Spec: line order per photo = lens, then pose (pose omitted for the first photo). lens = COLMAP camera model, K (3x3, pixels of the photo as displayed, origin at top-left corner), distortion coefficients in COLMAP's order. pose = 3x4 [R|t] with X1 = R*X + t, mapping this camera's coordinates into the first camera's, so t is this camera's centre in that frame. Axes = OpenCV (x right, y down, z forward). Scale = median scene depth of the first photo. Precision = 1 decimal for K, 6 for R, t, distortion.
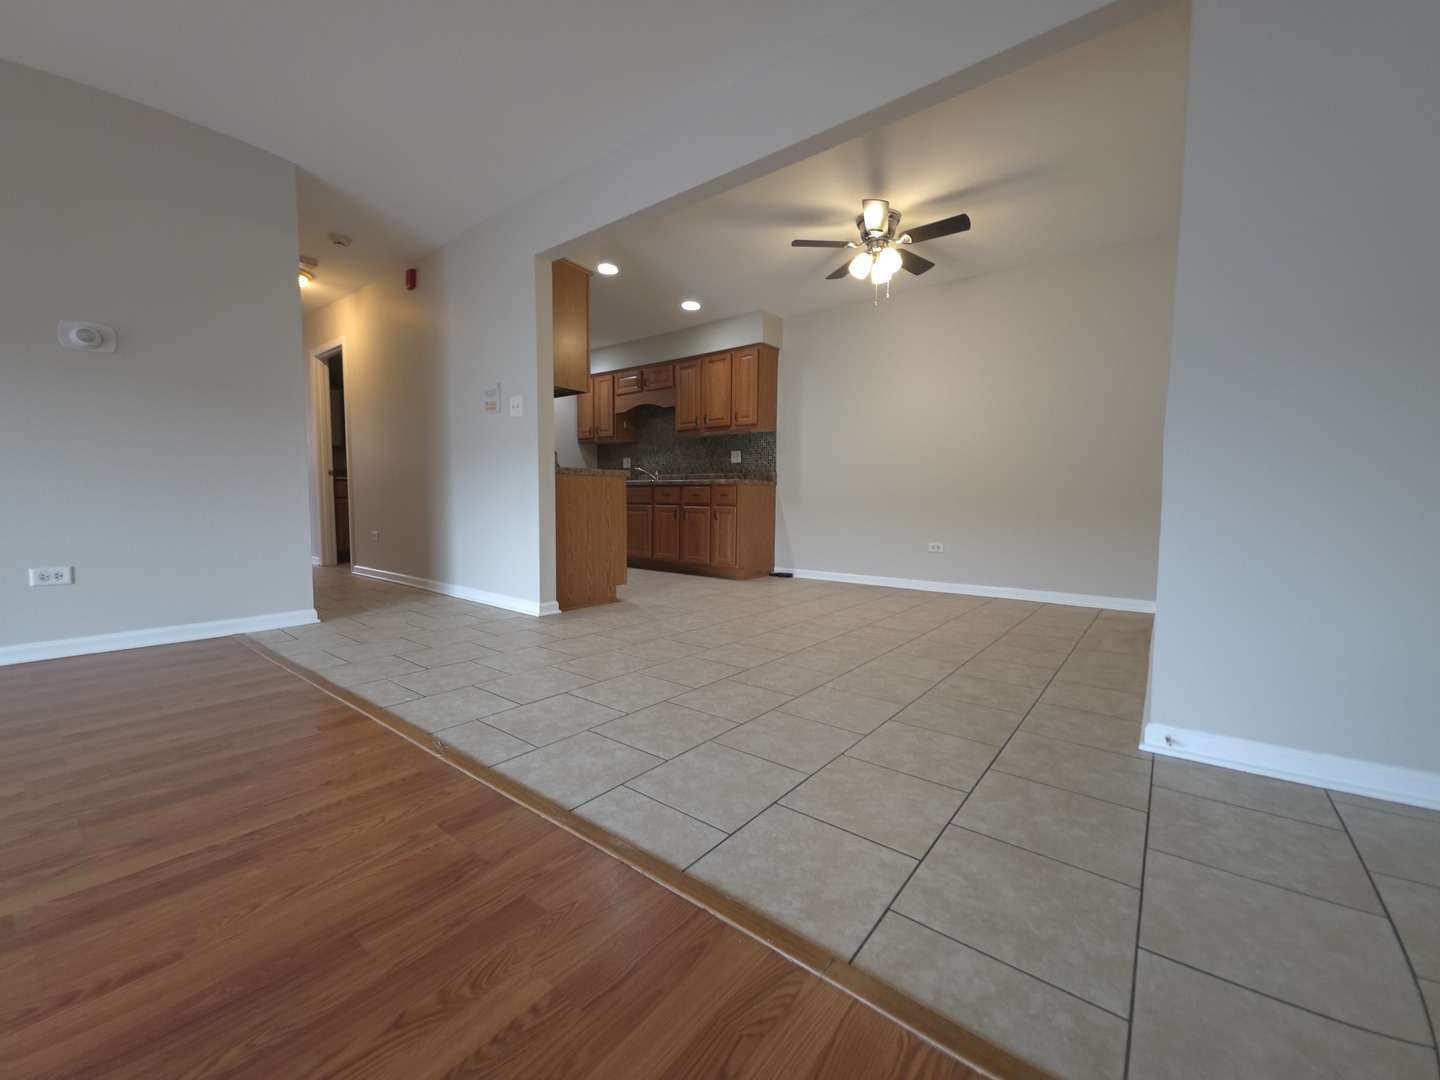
lens RADIAL K [[570.5, 0, 720.0], [0, 570.5, 540.0], [0, 0, 1]] dist [0.011256, -0.007109]
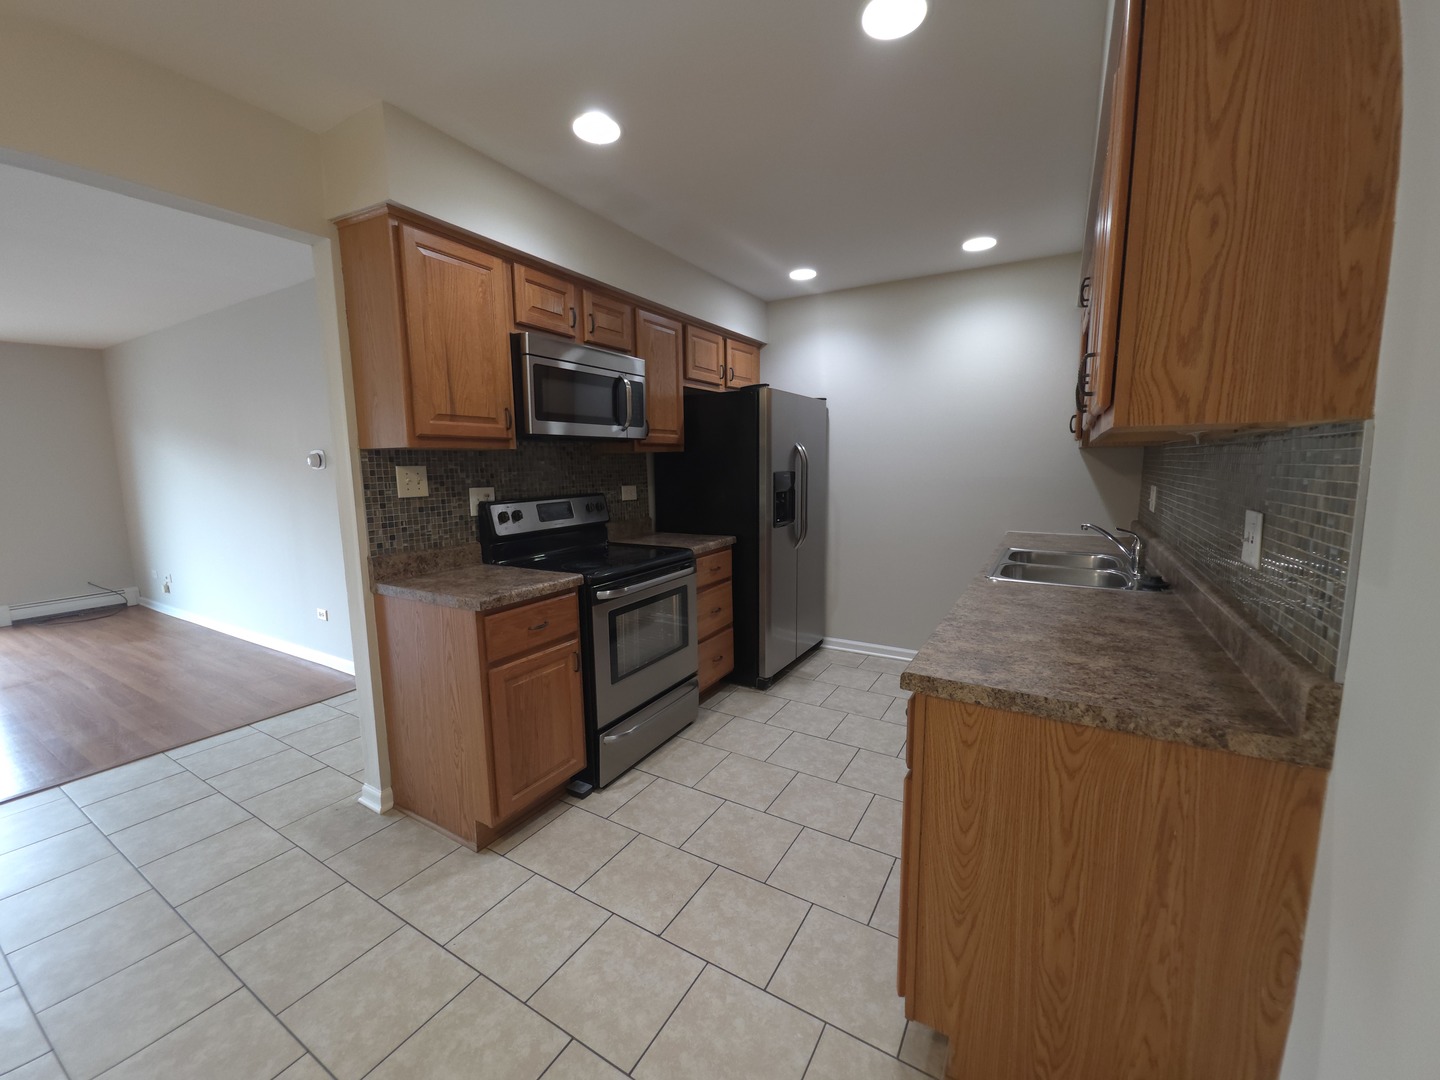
lens RADIAL K [[570.5, 0, 720.0], [0, 570.5, 540.0], [0, 0, 1]] dist [0.011256, -0.007109]
pose [[0.131450, 0.119888, -0.984047, 0.361361], [-0.055816, 0.991980, 0.113399, -0.269047], [0.989750, 0.040019, 0.137088, 1.311918]]
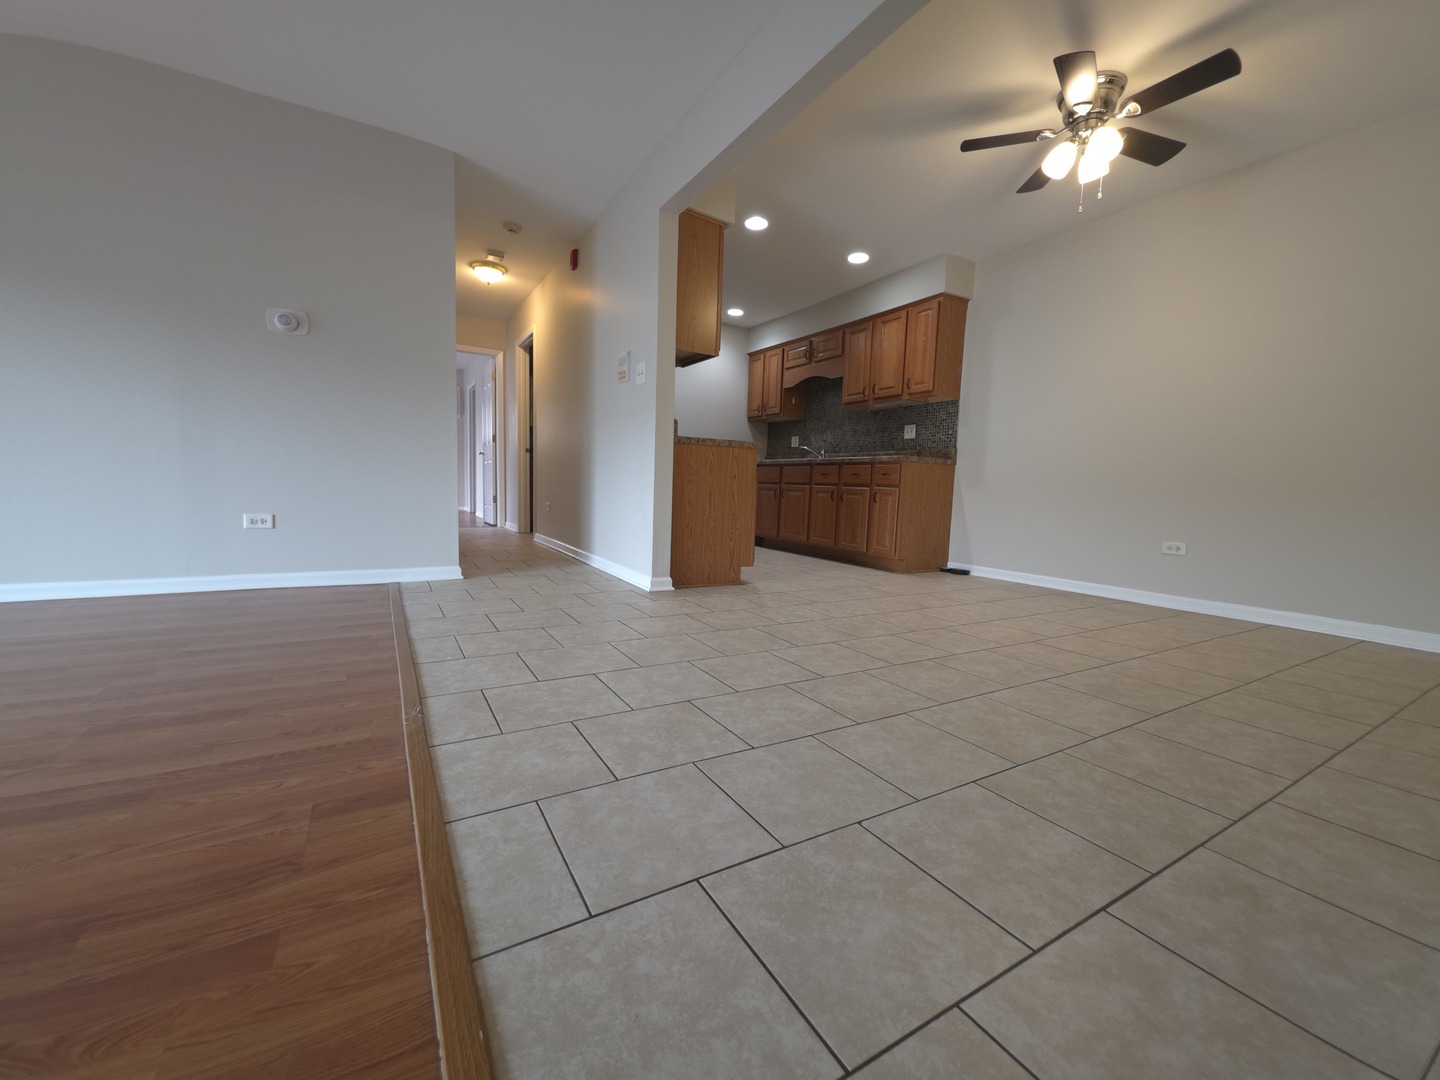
lens RADIAL K [[570.5, 0, 720.0], [0, 570.5, 540.0], [0, 0, 1]] dist [0.011256, -0.007109]
pose [[0.933113, 0.055445, -0.355282, 0.129401], [-0.049211, 0.998435, 0.026566, 0.015787], [0.356199, -0.007305, 0.934382, 0.146435]]
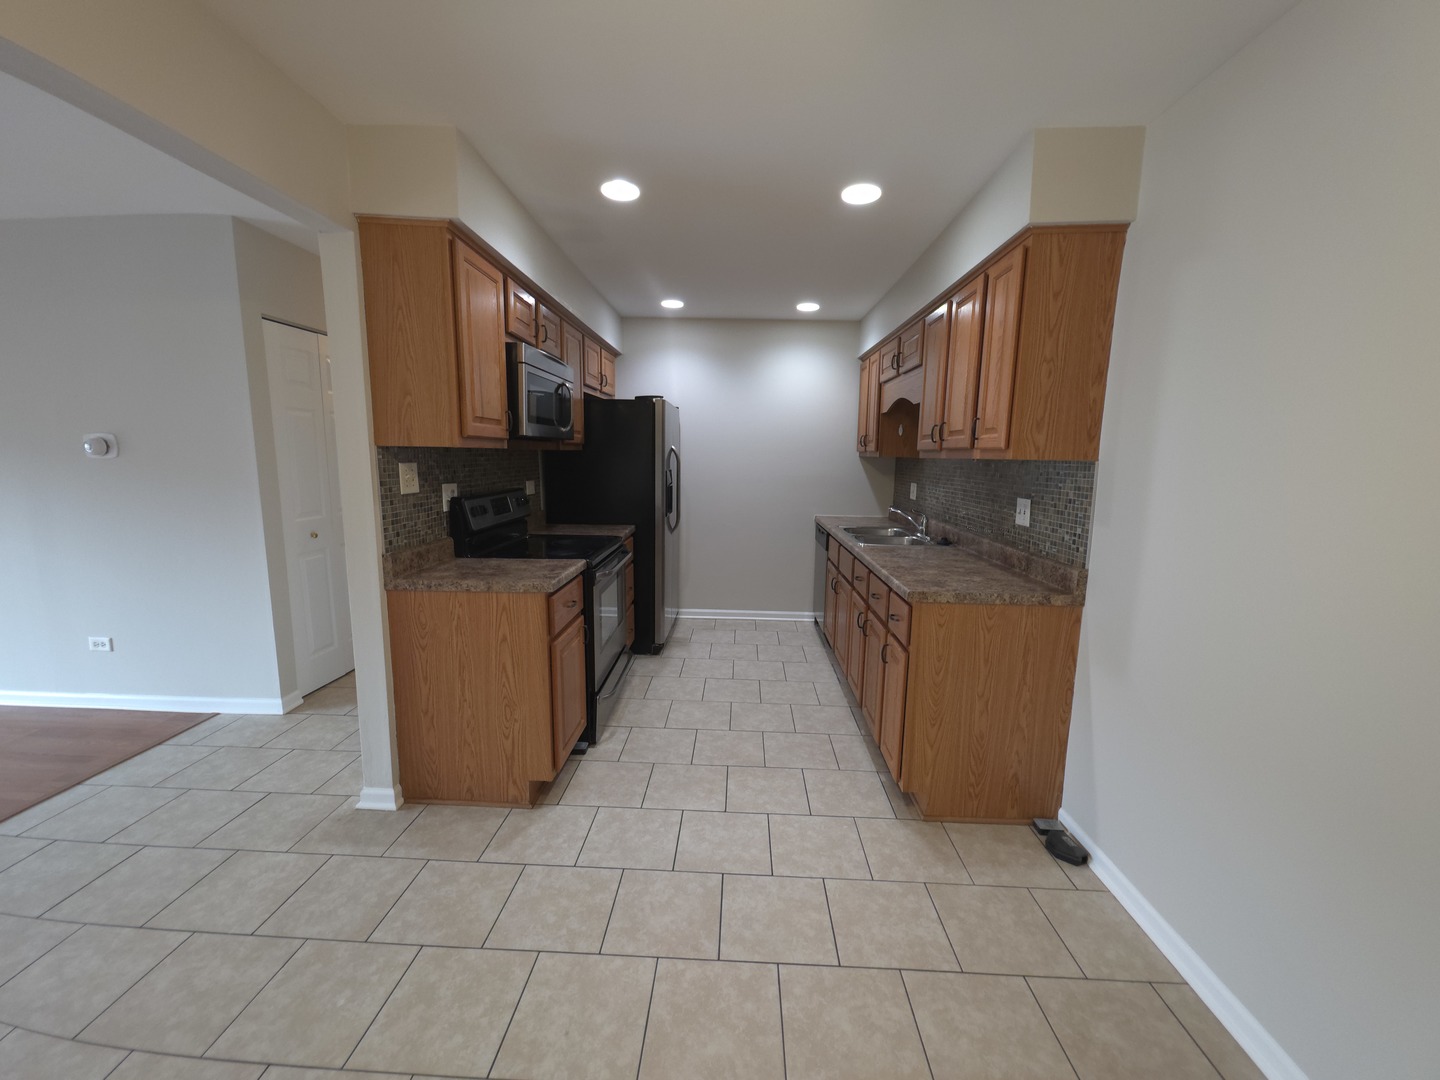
lens RADIAL K [[570.5, 0, 720.0], [0, 570.5, 540.0], [0, 0, 1]] dist [0.011256, -0.007109]
pose [[0.589360, 0.116697, -0.799398, 0.410090], [-0.064897, 0.993153, 0.097136, -0.258067], [0.805260, -0.005370, 0.592898, 0.946064]]
